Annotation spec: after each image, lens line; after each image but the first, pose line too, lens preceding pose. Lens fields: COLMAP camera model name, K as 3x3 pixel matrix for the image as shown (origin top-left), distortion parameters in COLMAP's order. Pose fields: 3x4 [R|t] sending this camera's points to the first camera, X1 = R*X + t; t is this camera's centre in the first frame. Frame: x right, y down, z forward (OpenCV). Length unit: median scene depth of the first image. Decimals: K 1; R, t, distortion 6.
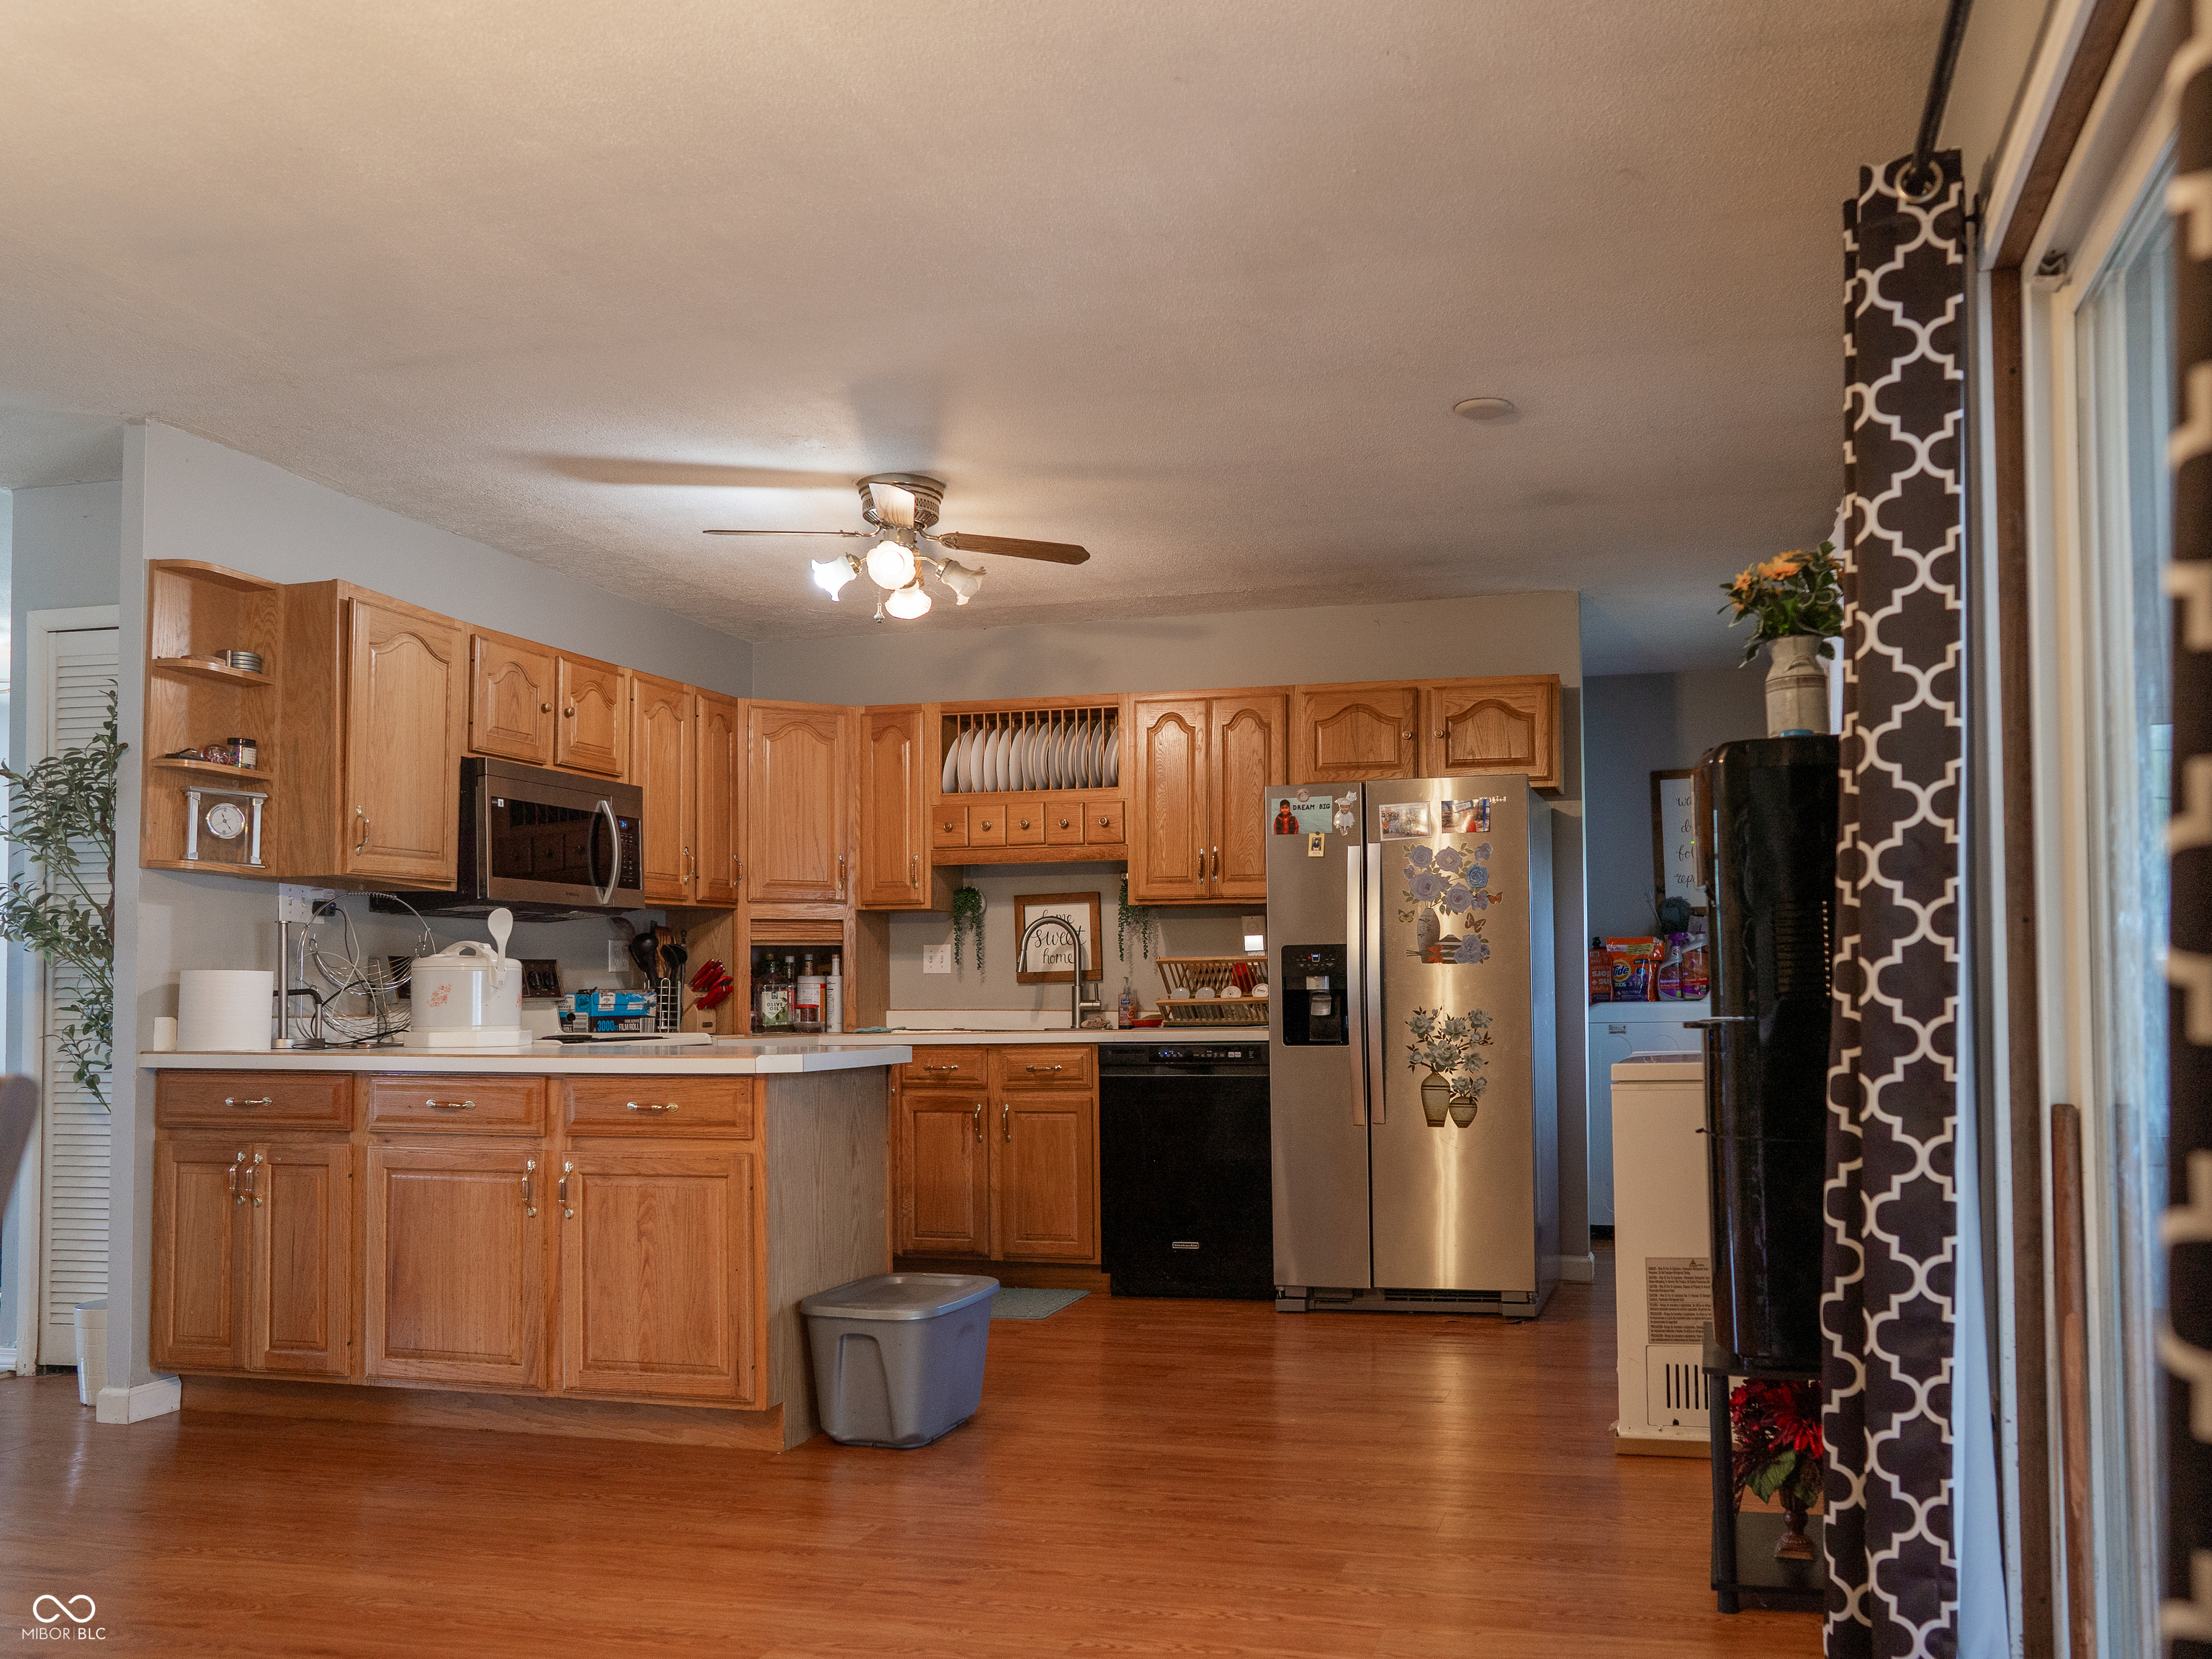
lens RADIAL K [[1724.8, 0, 1106.0], [0, 1724.8, 829.5], [0, 0, 1]] dist [-0.009836, 0.002352]
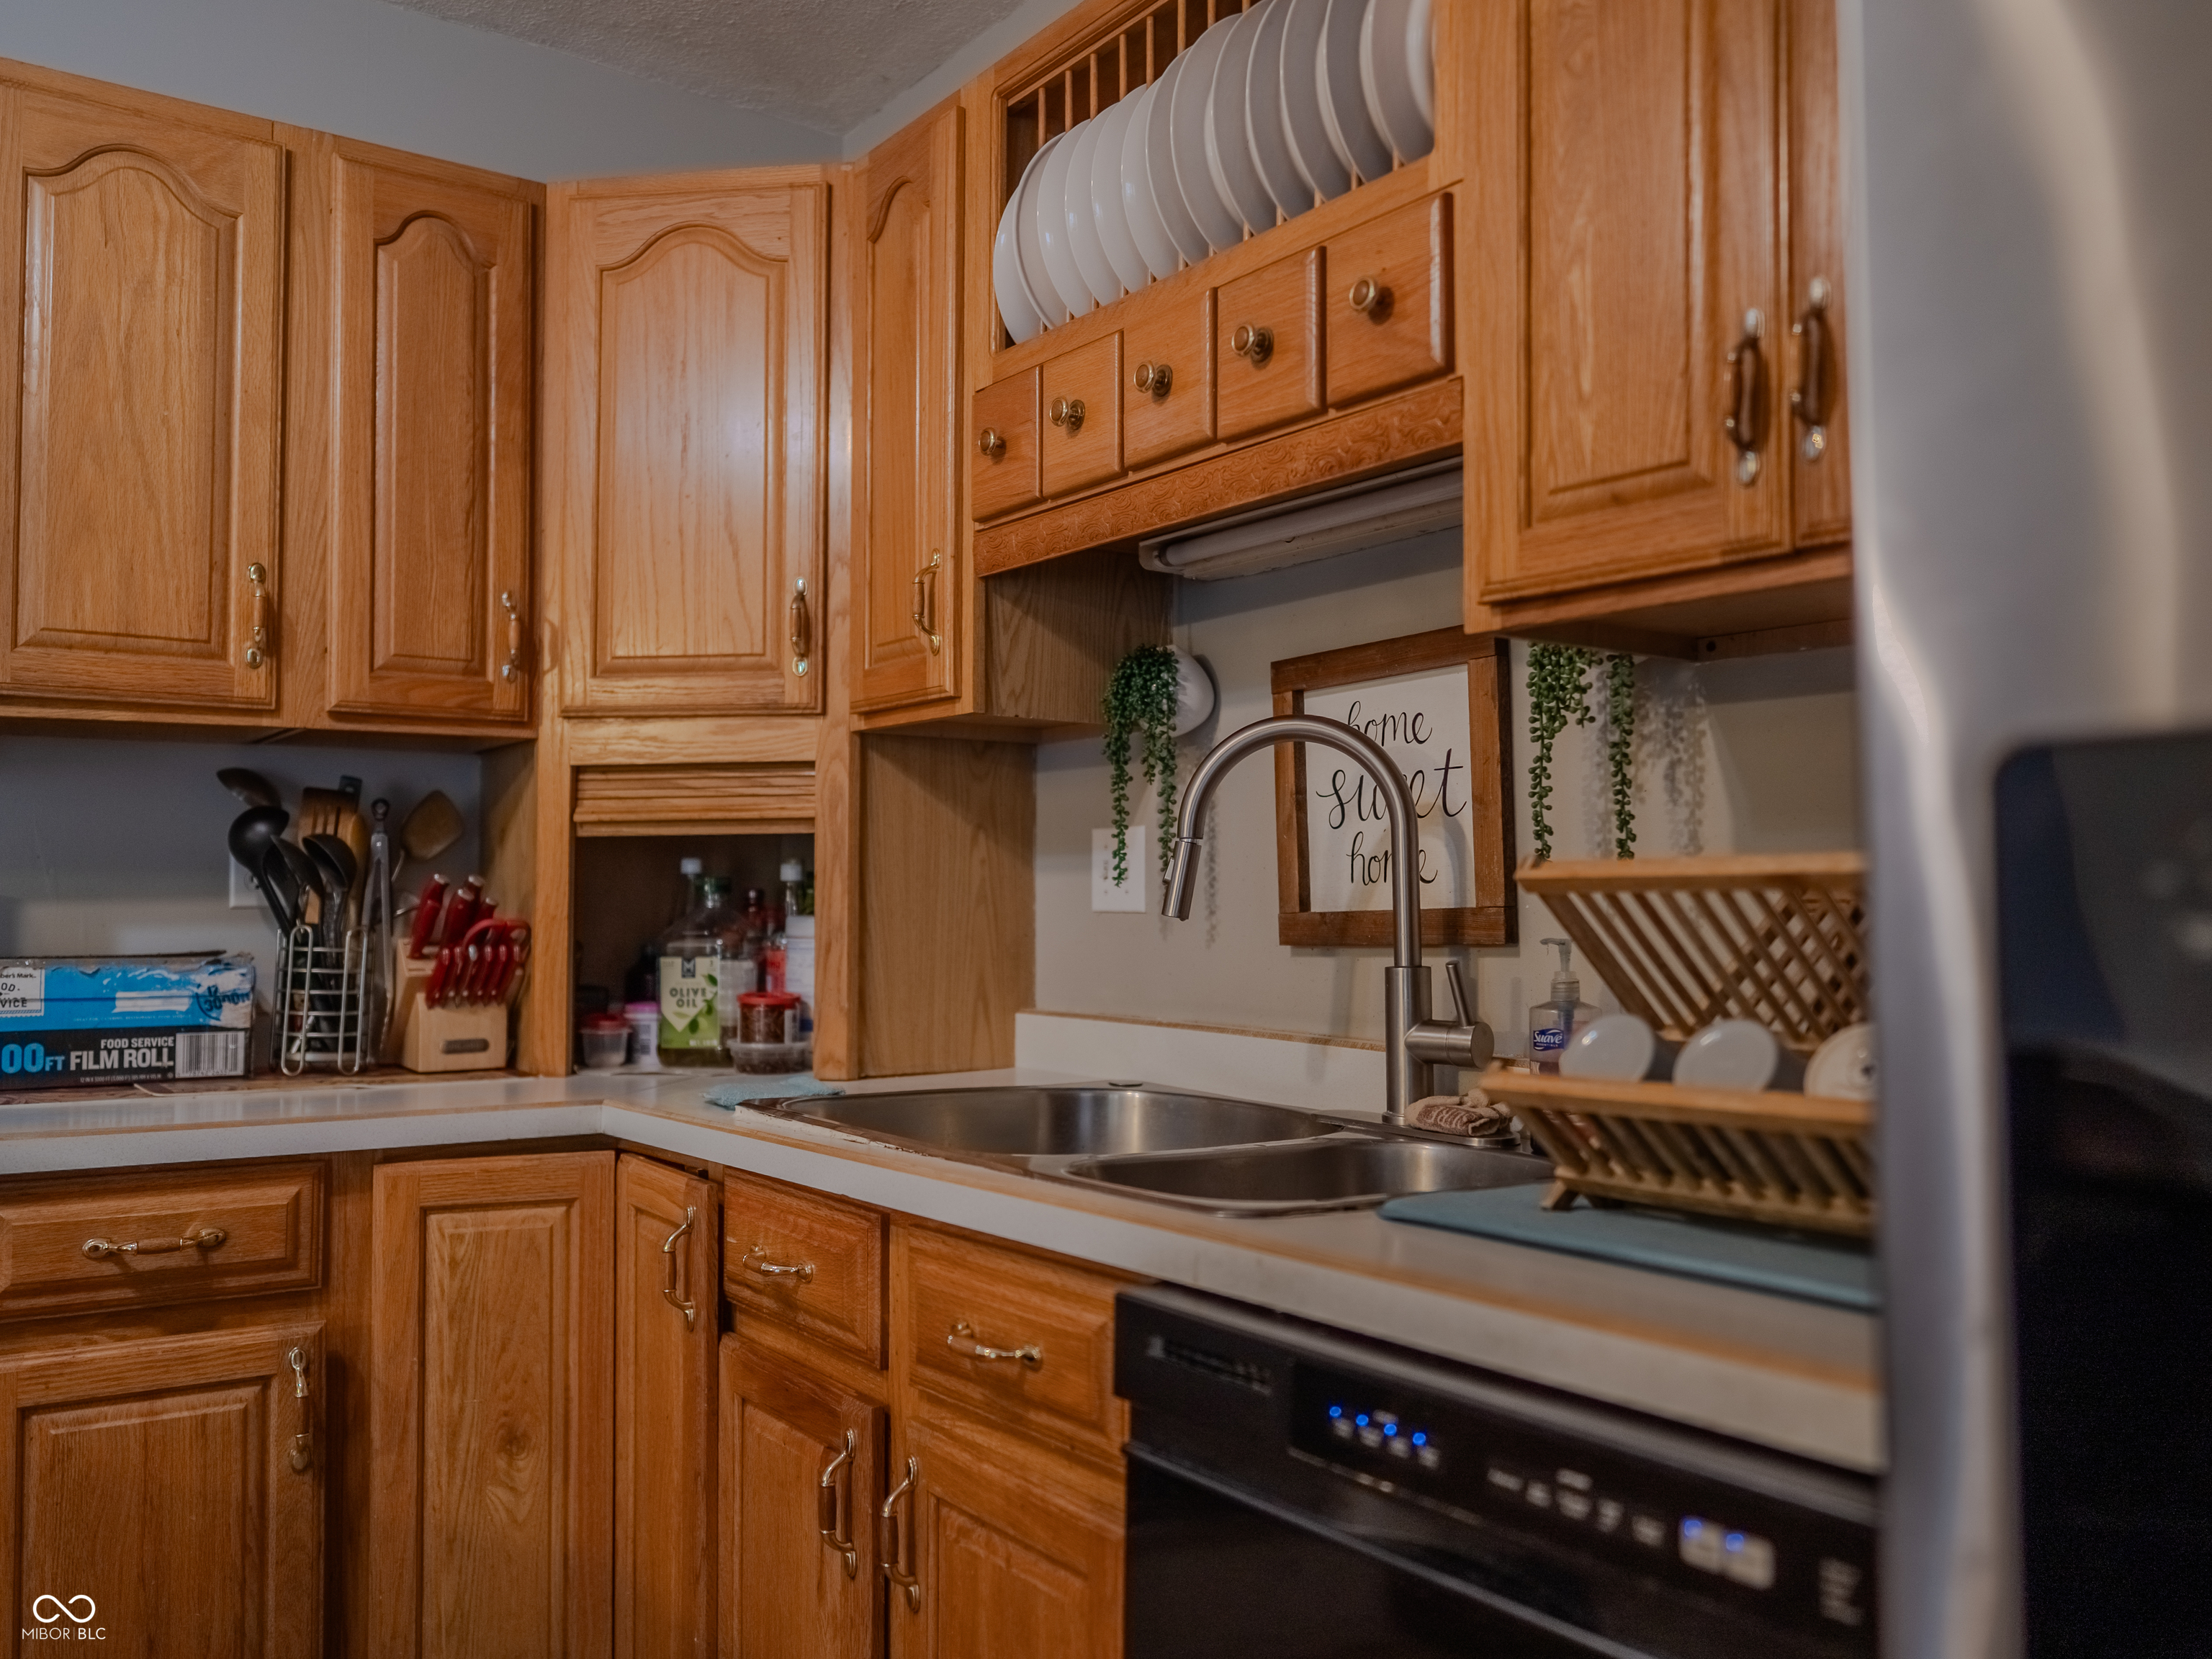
lens RADIAL K [[1724.8, 0, 1106.0], [0, 1724.8, 829.5], [0, 0, 1]] dist [-0.009836, 0.002352]
pose [[0.828059, -0.017351, -0.560373, 0.097642], [0.049146, 0.997920, 0.041724, 0.055546], [0.558483, -0.062090, 0.827189, 0.749484]]
